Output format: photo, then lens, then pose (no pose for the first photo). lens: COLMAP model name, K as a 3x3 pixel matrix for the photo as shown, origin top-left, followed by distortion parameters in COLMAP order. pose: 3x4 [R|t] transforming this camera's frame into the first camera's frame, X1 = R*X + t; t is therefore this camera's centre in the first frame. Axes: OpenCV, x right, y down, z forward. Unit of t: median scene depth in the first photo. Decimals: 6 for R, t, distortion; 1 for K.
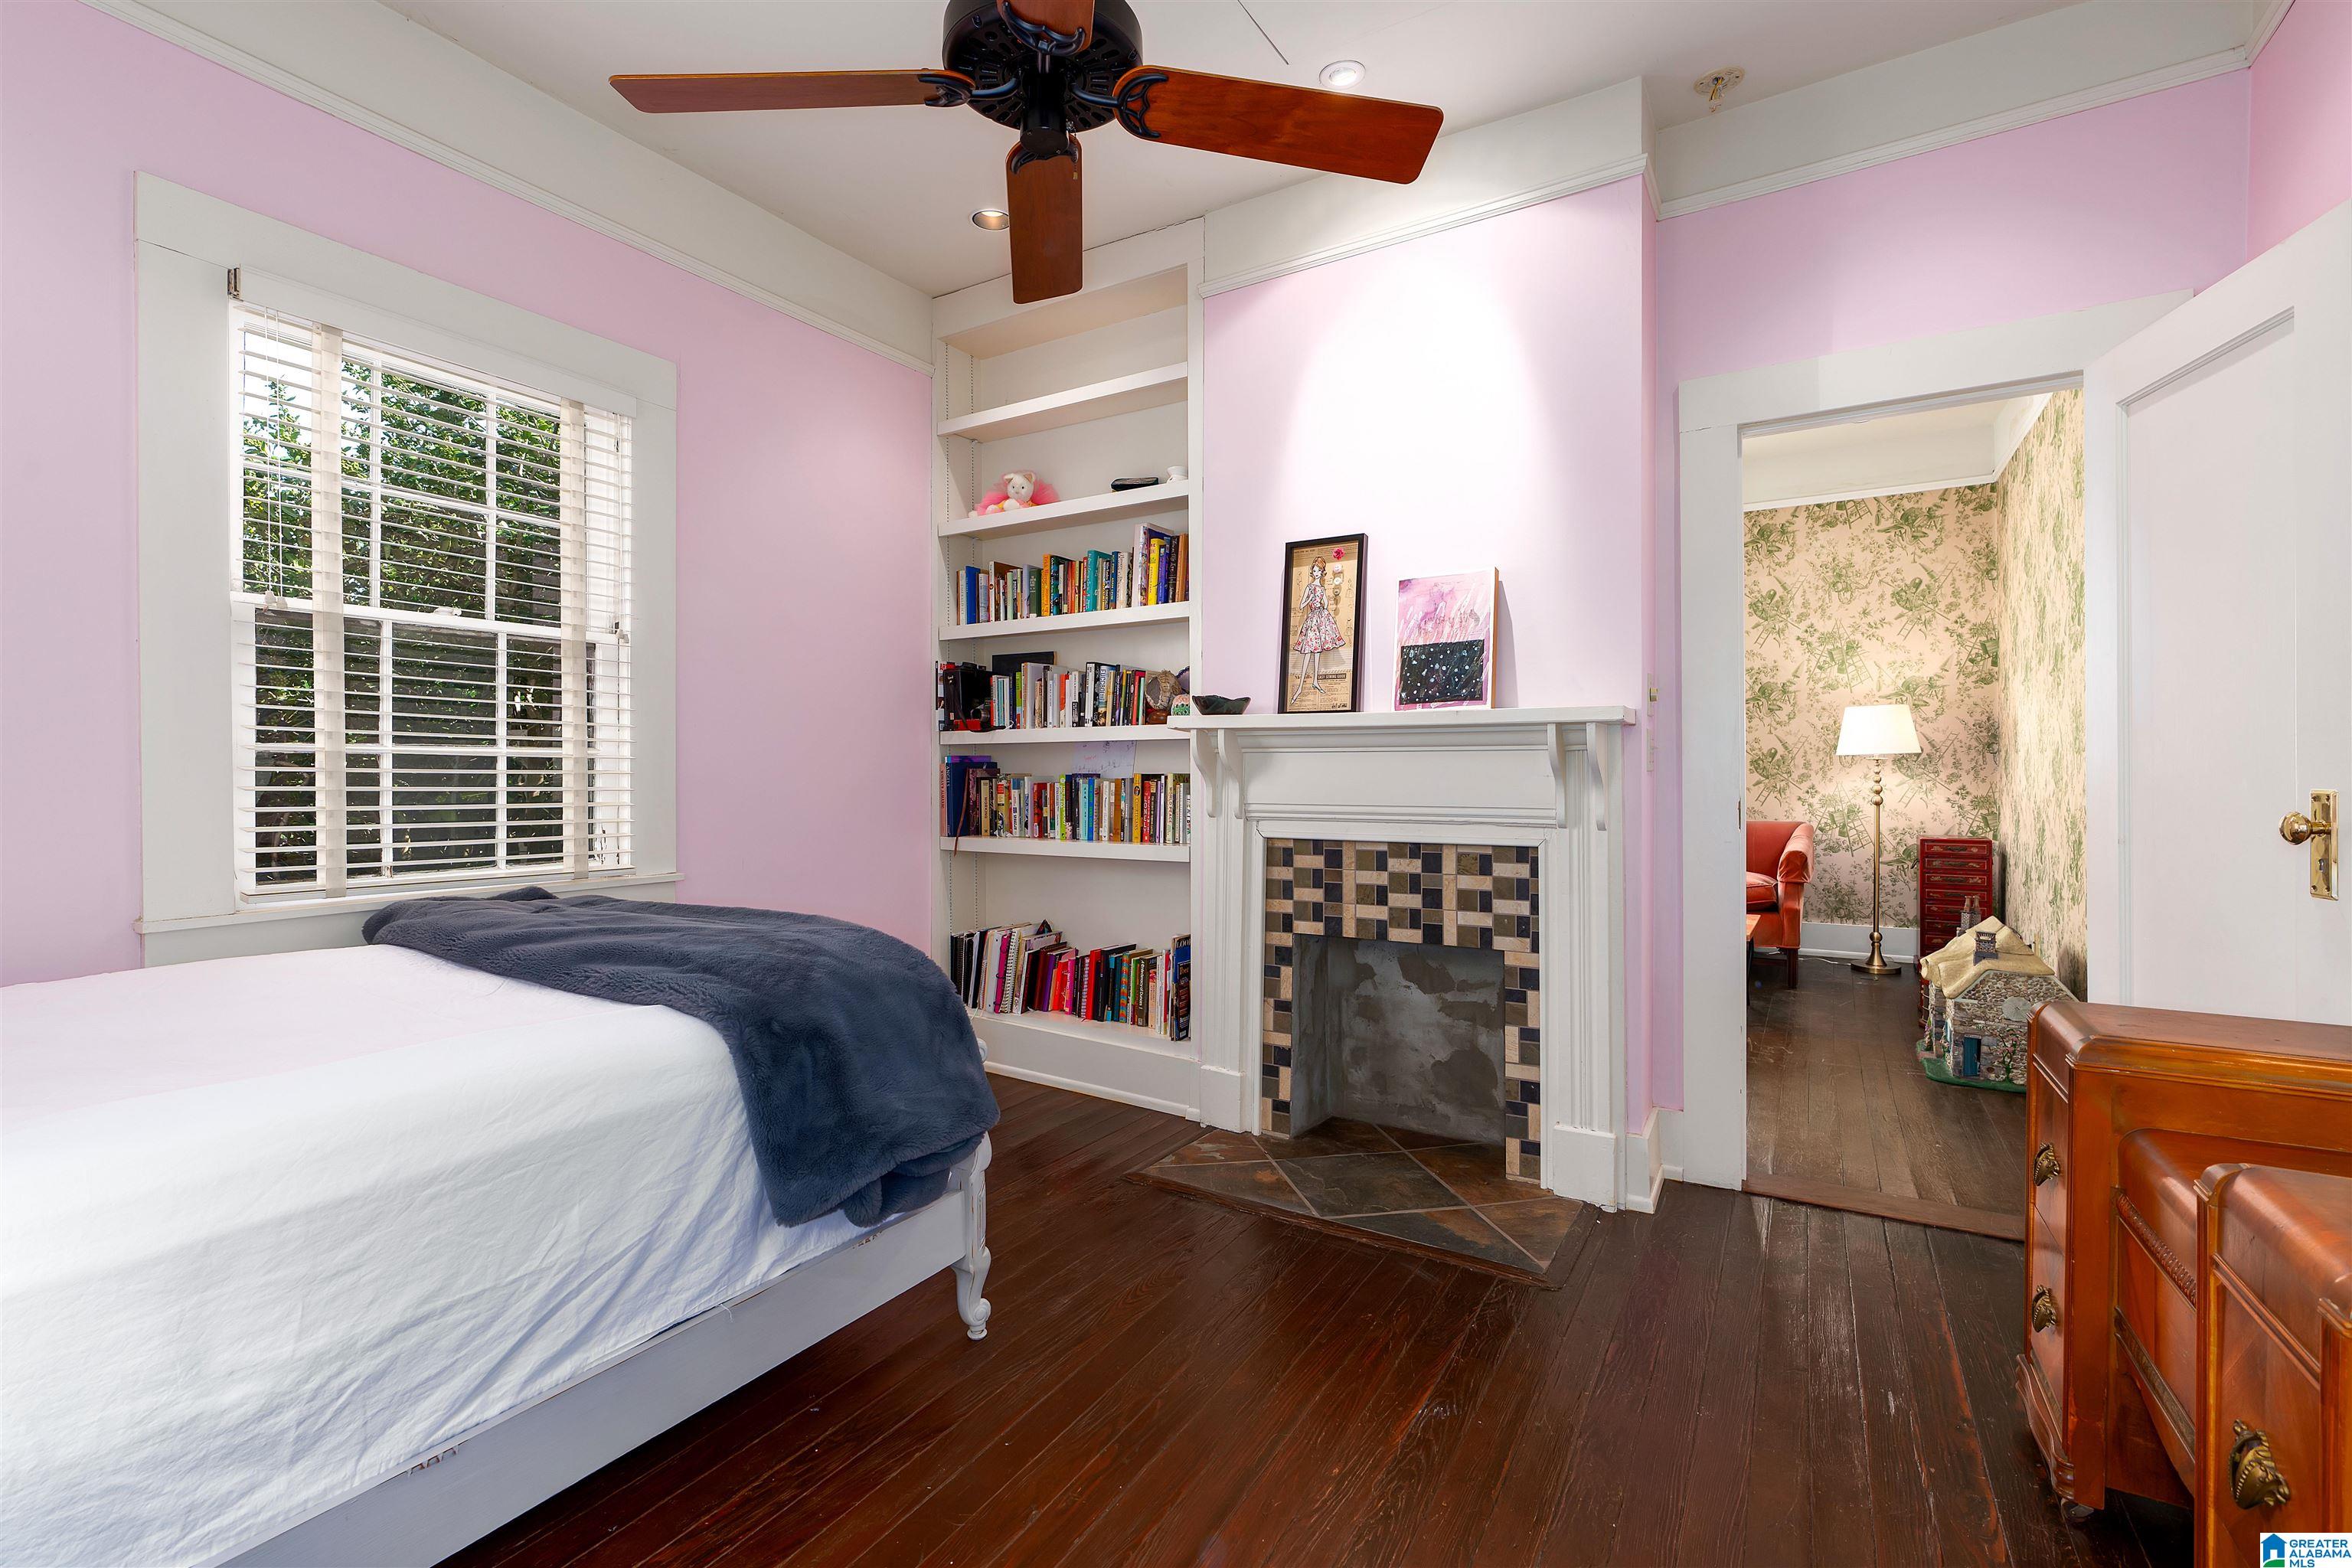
lens RADIAL K [[1057.1, 0, 1185.0], [0, 1057.1, 770.2], [0, 0, 1]] dist [0.000495, 0.000196]
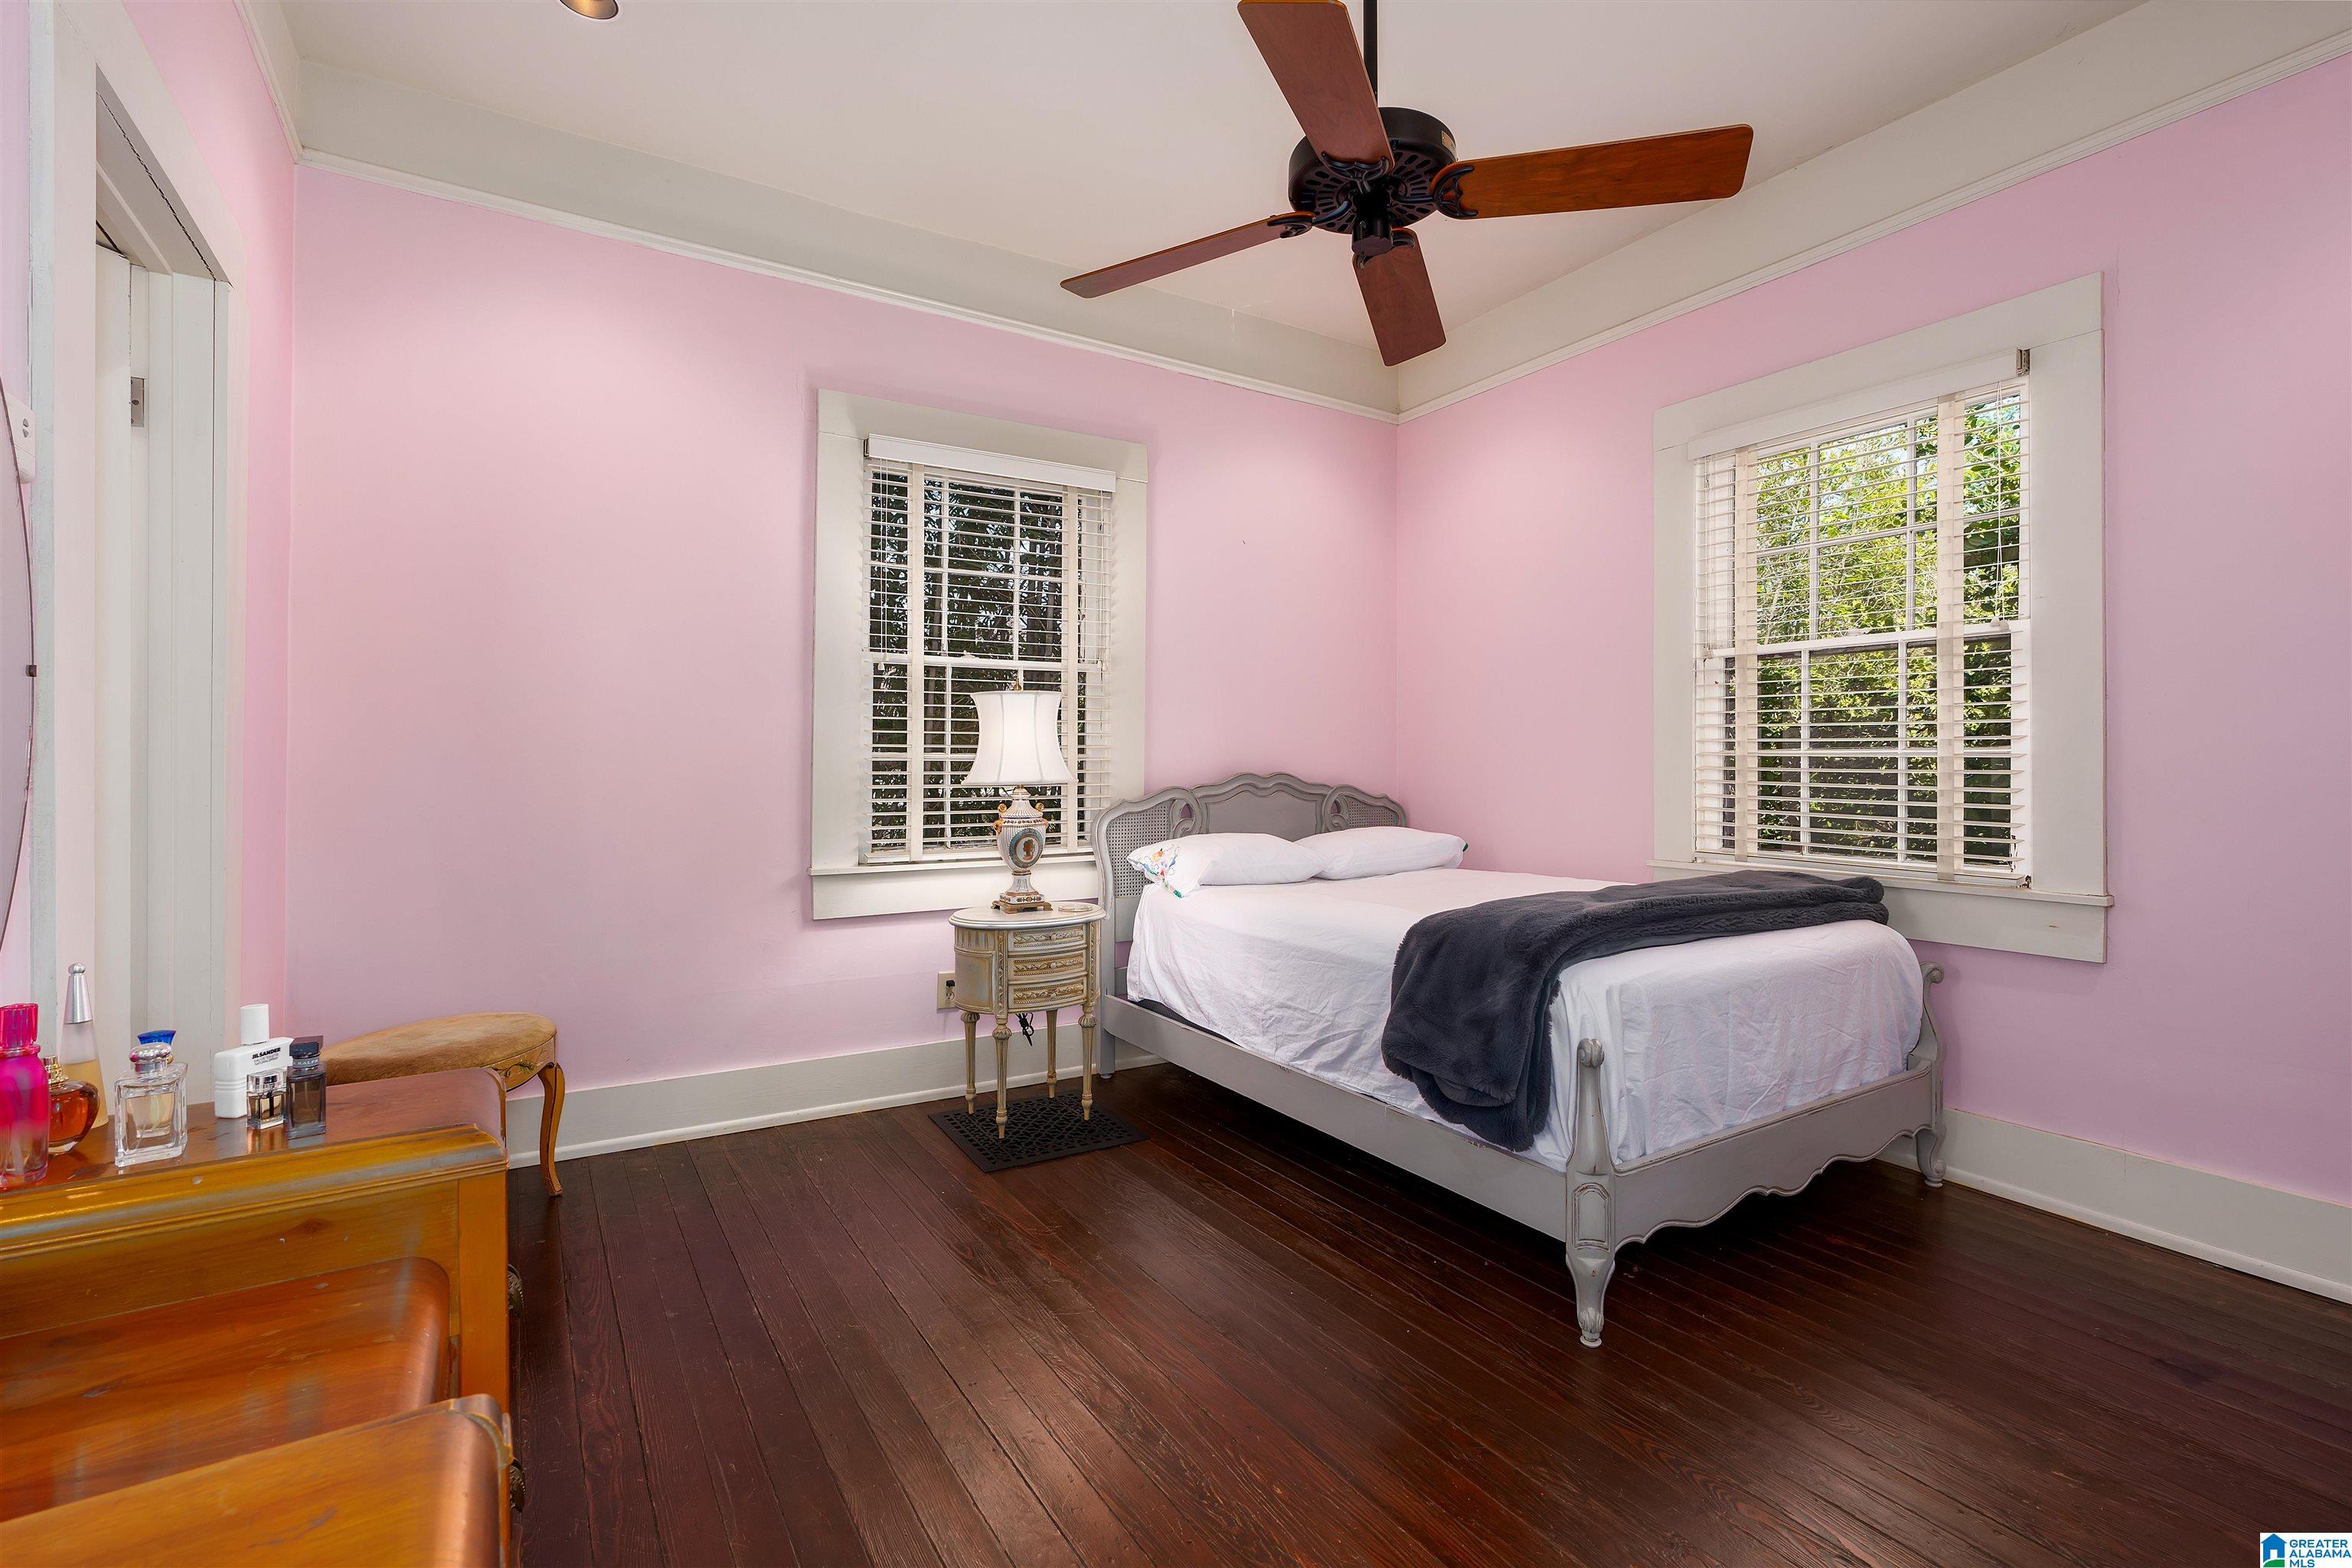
lens RADIAL K [[1057.1, 0, 1185.0], [0, 1057.1, 770.2], [0, 0, 1]] dist [0.000495, 0.000196]
pose [[-0.464798, -0.005903, -0.885397, 0.230019], [-0.007658, 0.999967, -0.002646, 0.003206], [0.885384, 0.005551, -0.464828, 0.306112]]
